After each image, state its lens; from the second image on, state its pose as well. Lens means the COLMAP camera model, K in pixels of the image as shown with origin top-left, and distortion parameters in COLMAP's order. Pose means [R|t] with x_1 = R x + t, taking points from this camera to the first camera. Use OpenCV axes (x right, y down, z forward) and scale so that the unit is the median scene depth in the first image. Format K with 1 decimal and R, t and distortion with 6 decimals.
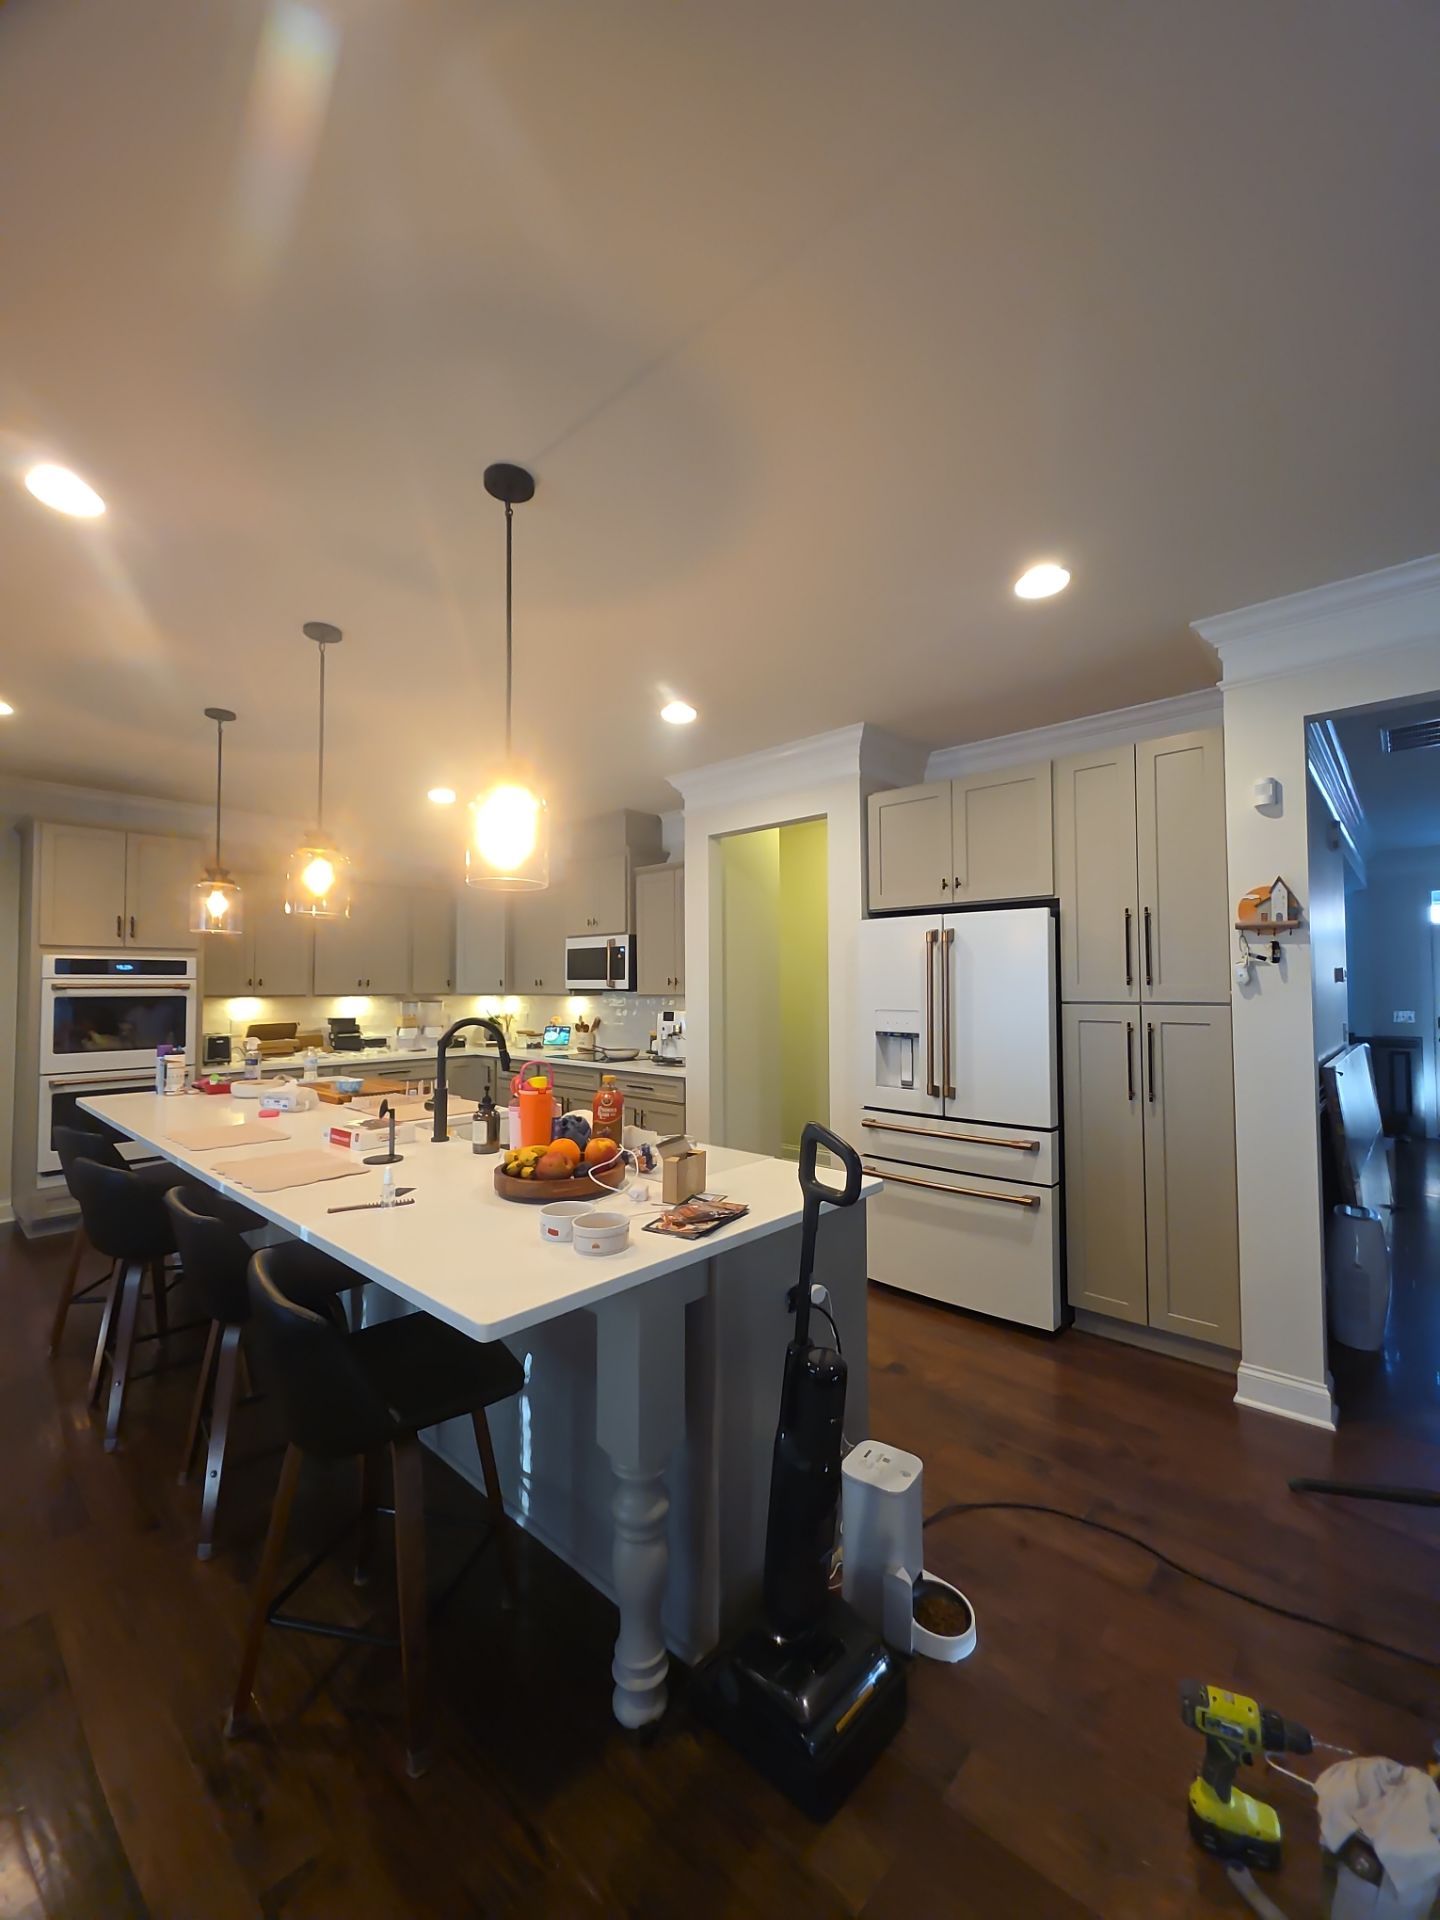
lens RADIAL K [[764.0, 0, 716.6], [0, 764.0, 962.3], [0, 0, 1]] dist [0.014156, -0.007722]
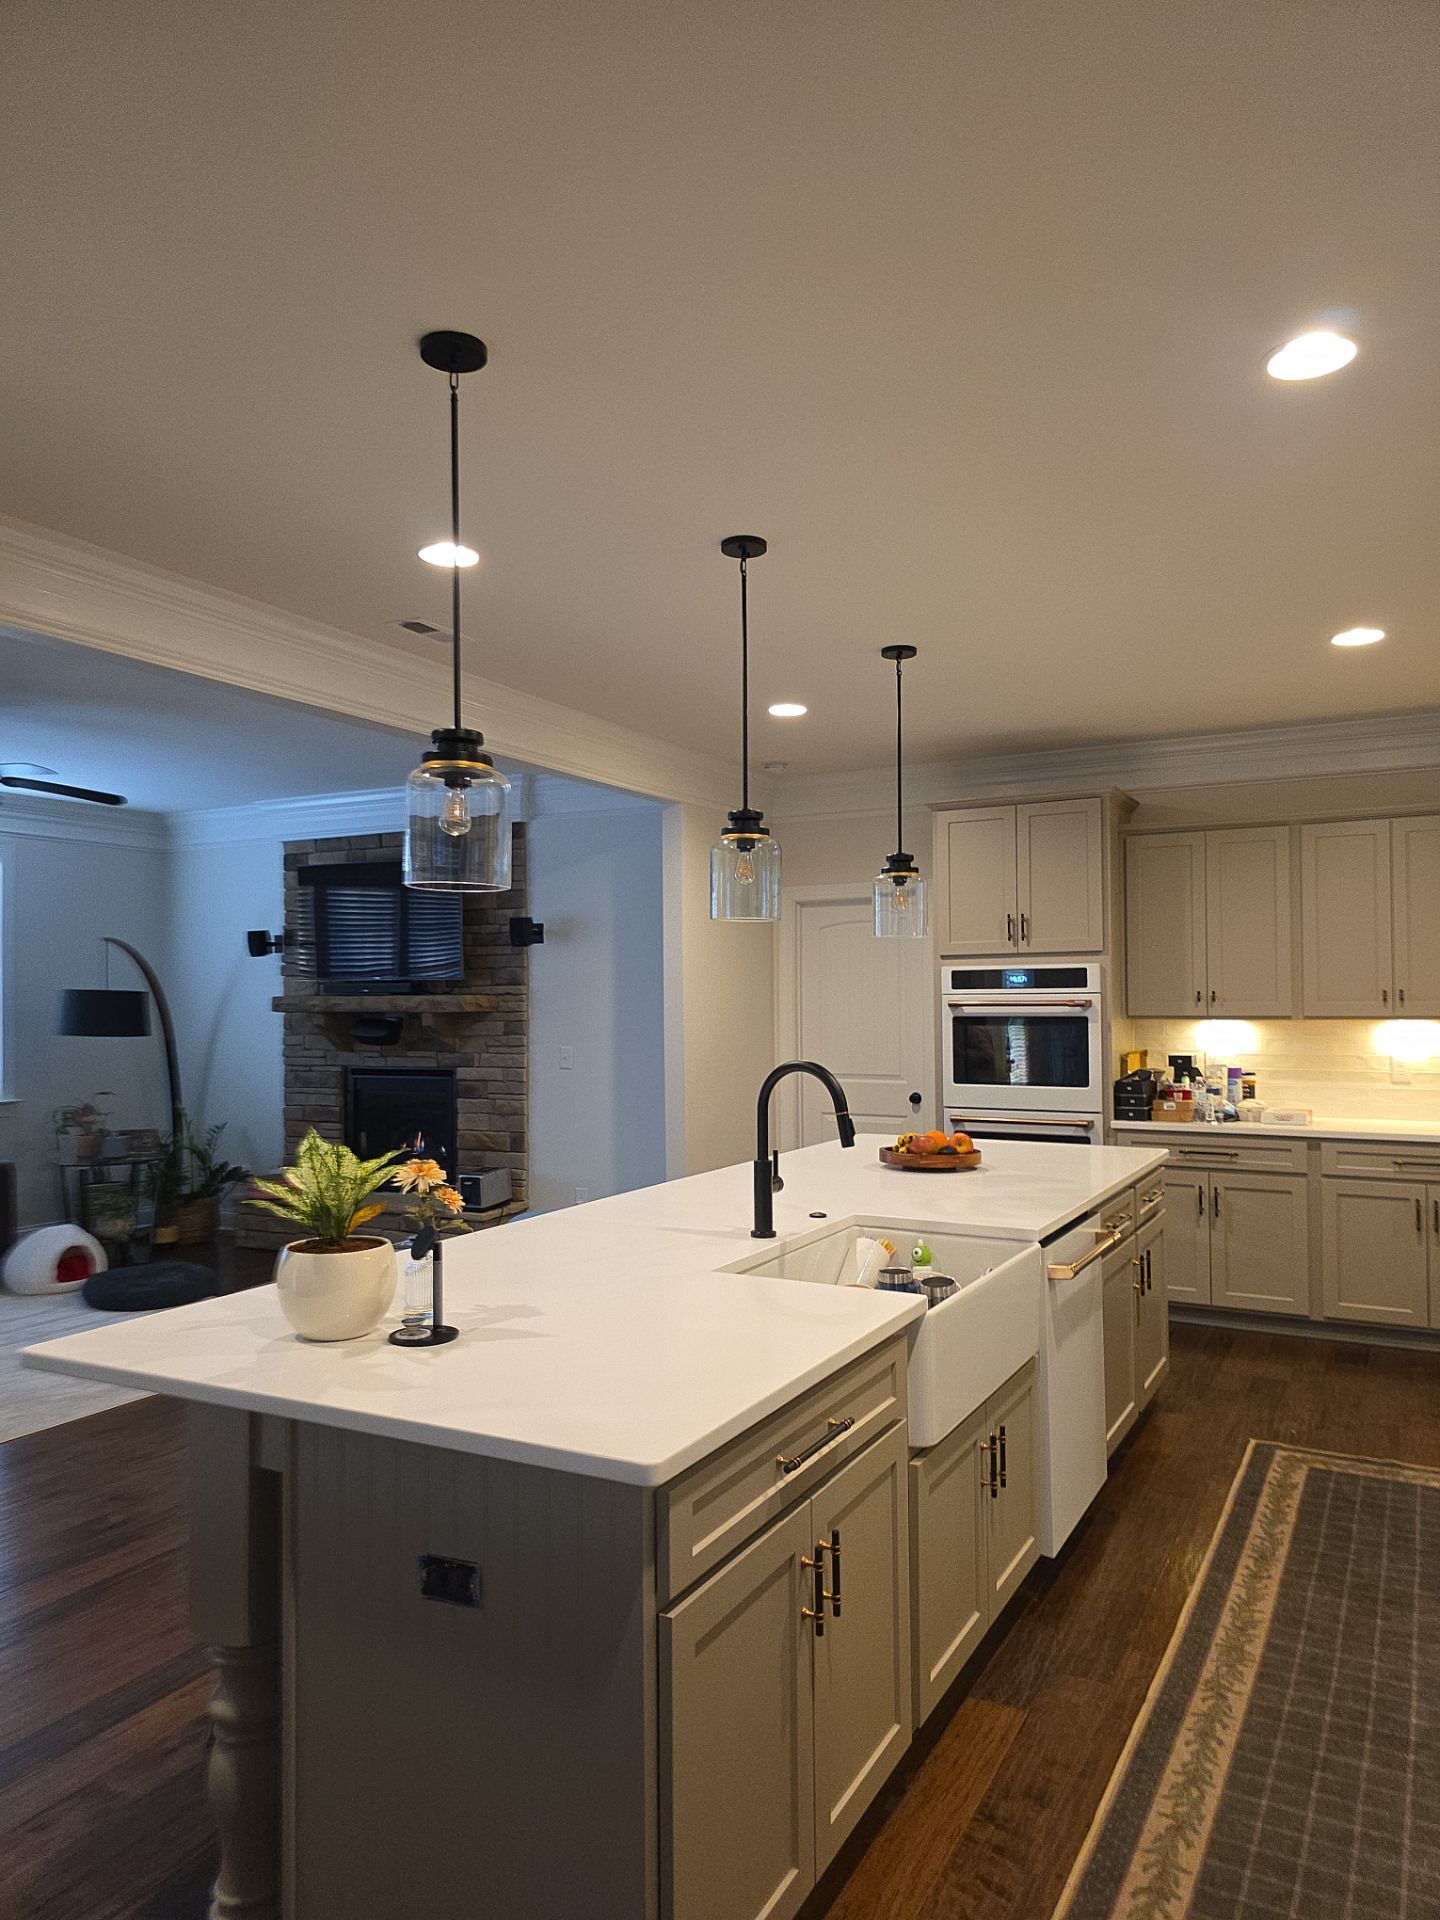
lens RADIAL K [[1297.7, 0, 732.4], [0, 1297.7, 973.3], [0, 0, 1]] dist [0.075430, -0.074563]
pose [[0.253763, -0.019251, -0.967075, 0.525978], [0.037810, 0.999235, -0.009970, 0.003602], [0.966527, -0.034035, 0.254297, 0.460597]]
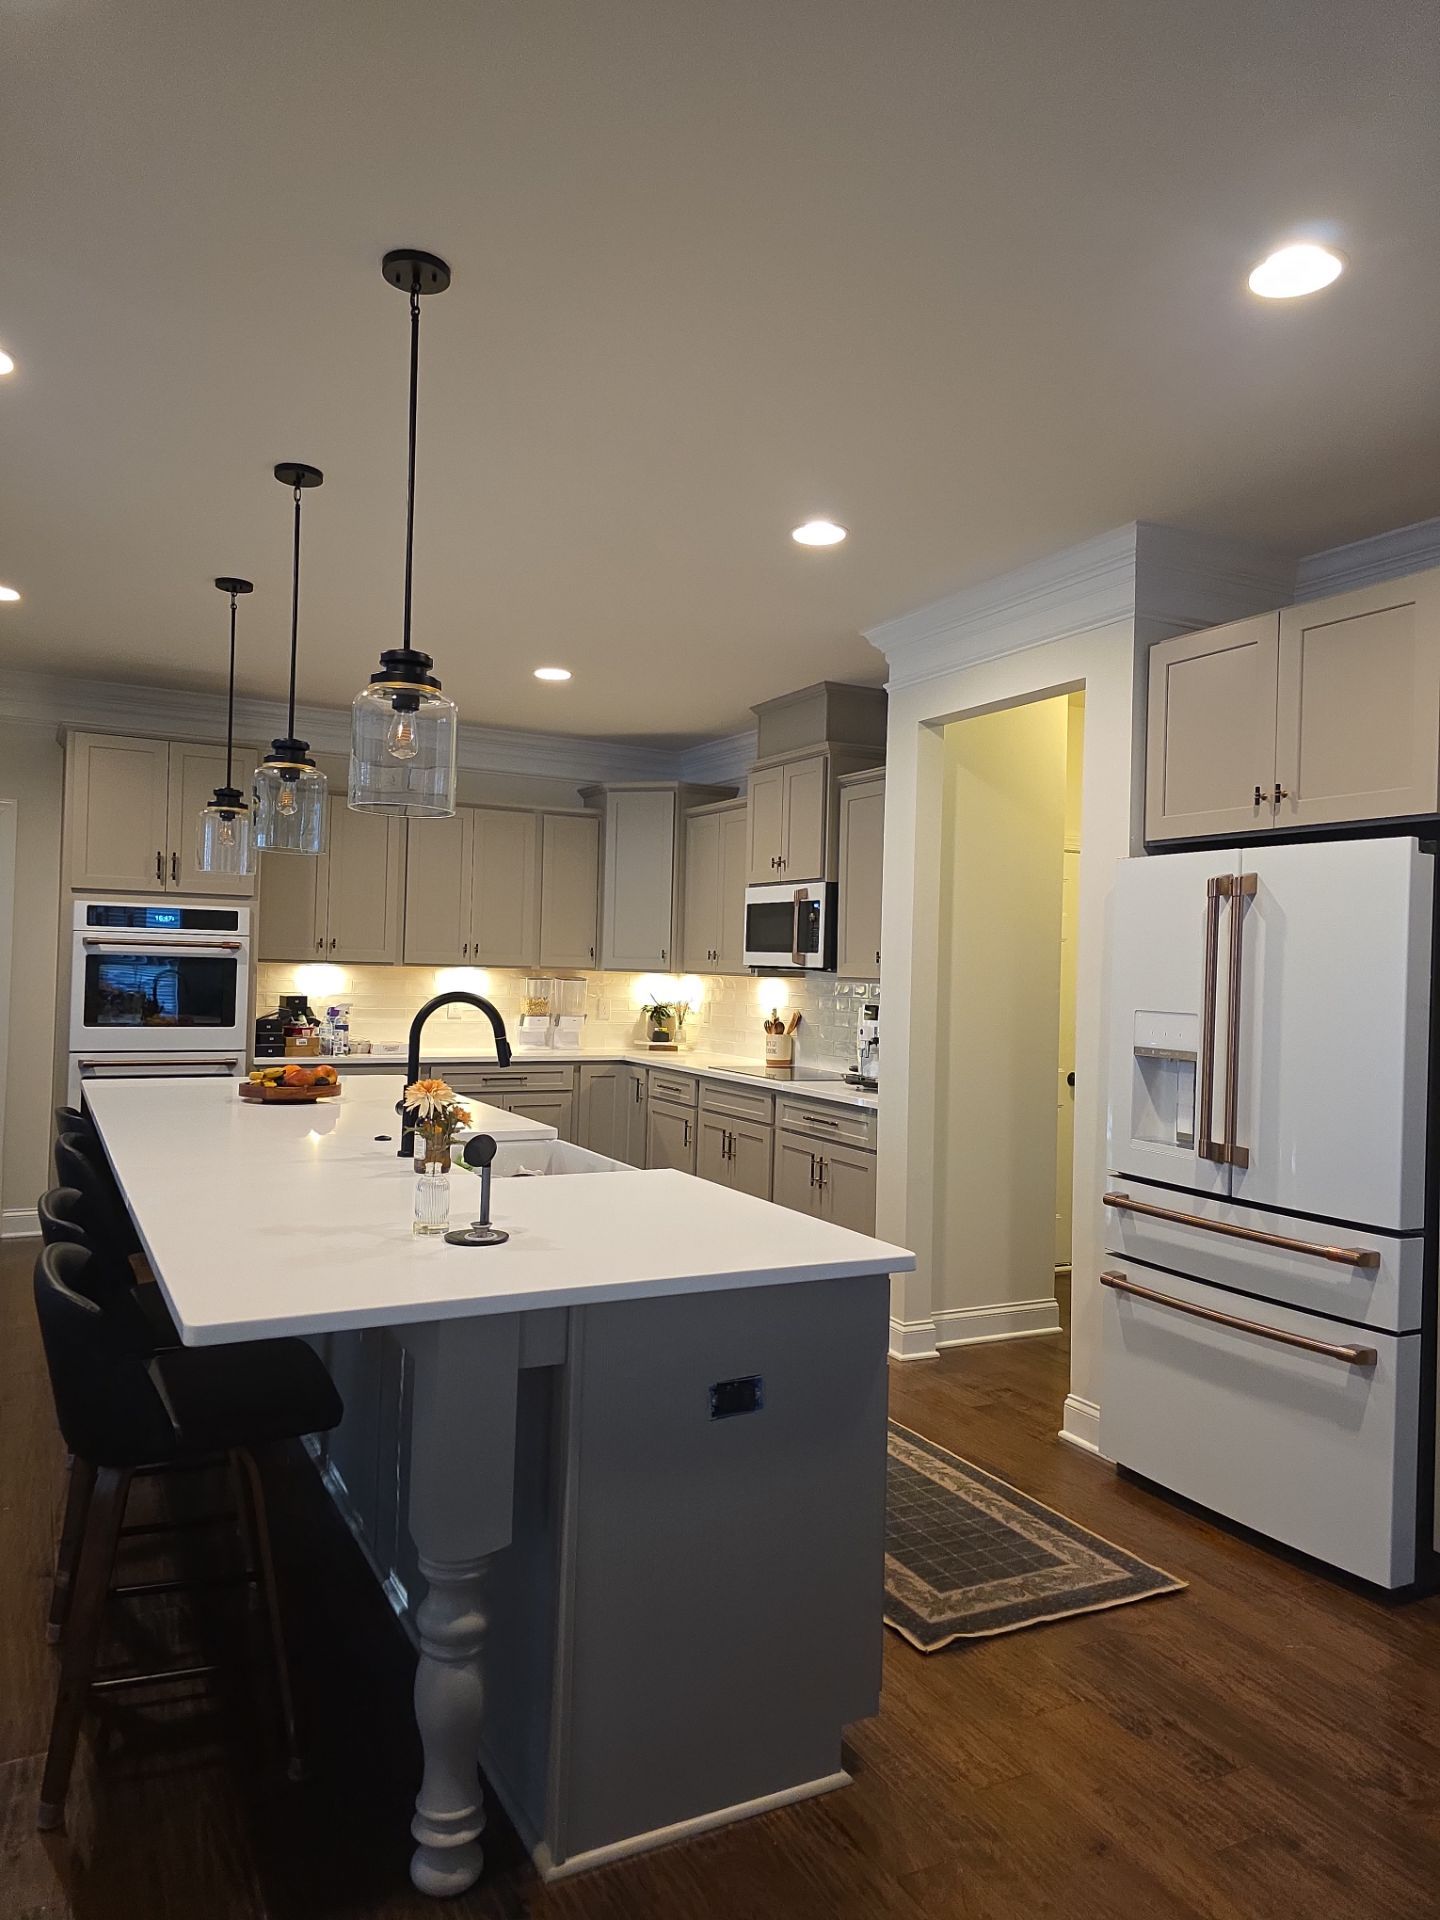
lens RADIAL K [[1294.5, 0, 720.3], [0, 1294.5, 955.7], [0, 0, 1]] dist [0.073942, -0.070428]
pose [[0.941976, 0.026953, -0.334596, 0.229809], [-0.020445, 0.999527, 0.022958, 0.003135], [0.335056, -0.014786, 0.942082, -0.056363]]
